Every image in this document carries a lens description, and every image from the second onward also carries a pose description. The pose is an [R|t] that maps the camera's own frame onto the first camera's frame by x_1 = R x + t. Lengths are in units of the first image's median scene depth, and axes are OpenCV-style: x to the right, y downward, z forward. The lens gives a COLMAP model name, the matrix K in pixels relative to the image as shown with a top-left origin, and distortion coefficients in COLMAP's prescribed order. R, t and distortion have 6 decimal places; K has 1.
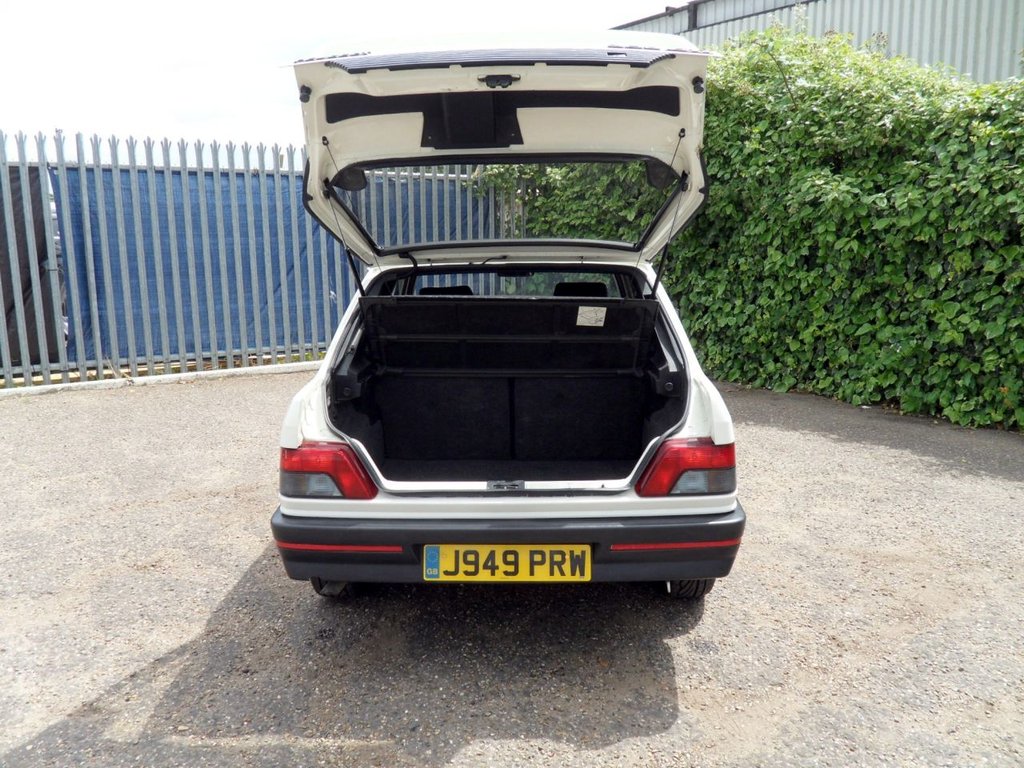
lens RADIAL K [[841.0, 0, 512.2], [0, 841.0, 386.9], [0, 0, 1]] dist [0.002451, -0.055185]
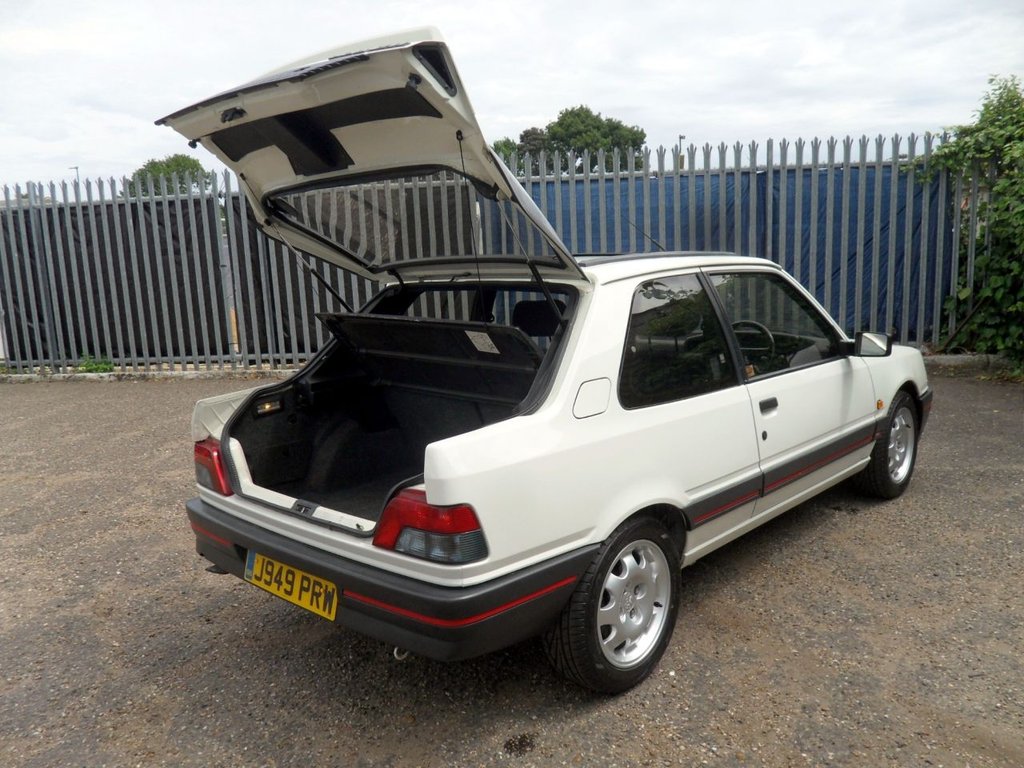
lens RADIAL K [[841.0, 0, 512.5], [0, 841.0, 387.7], [0, 0, 1]] dist [0.002451, -0.055185]
pose [[0.747131, 0.092530, -0.658205, 0.348120], [-0.085155, 0.995427, 0.043275, -0.037779], [0.659200, 0.023717, 0.751594, 0.167914]]
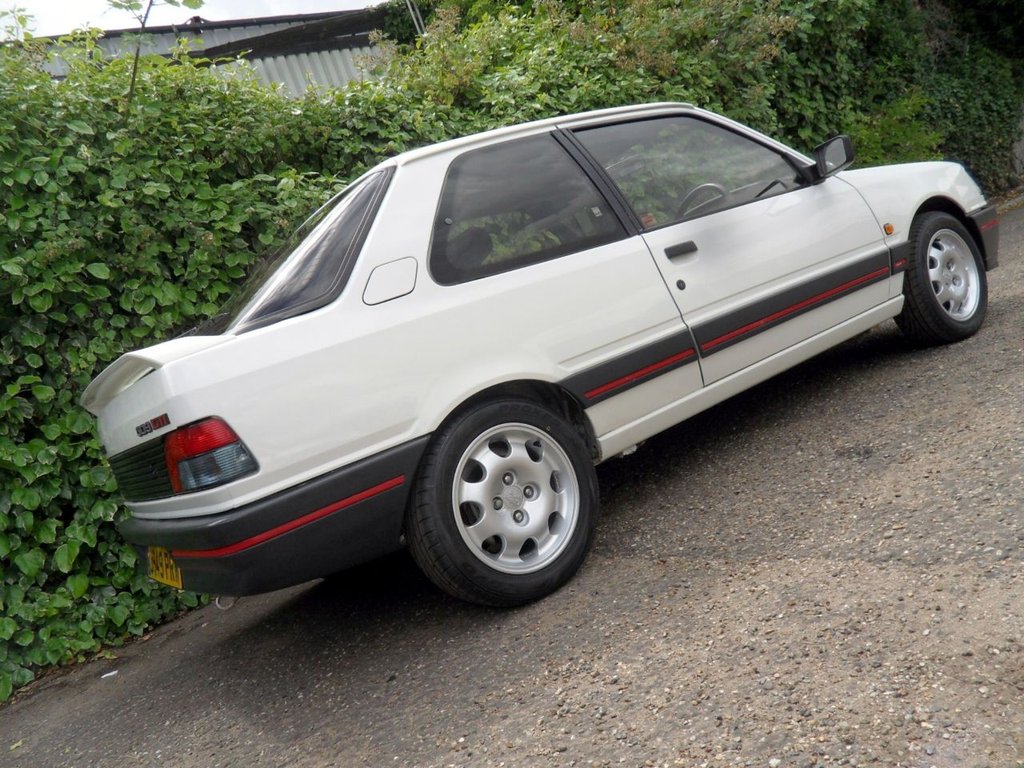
lens RADIAL K [[841.0, 0, 503.2], [0, 841.0, 384.1], [0, 0, 1]] dist [0.002451, -0.055185]
pose [[0.549056, -0.129694, -0.825661, 0.425125], [0.189670, 0.981448, -0.028036, 0.043913], [0.813979, -0.141210, 0.563469, 0.331314]]
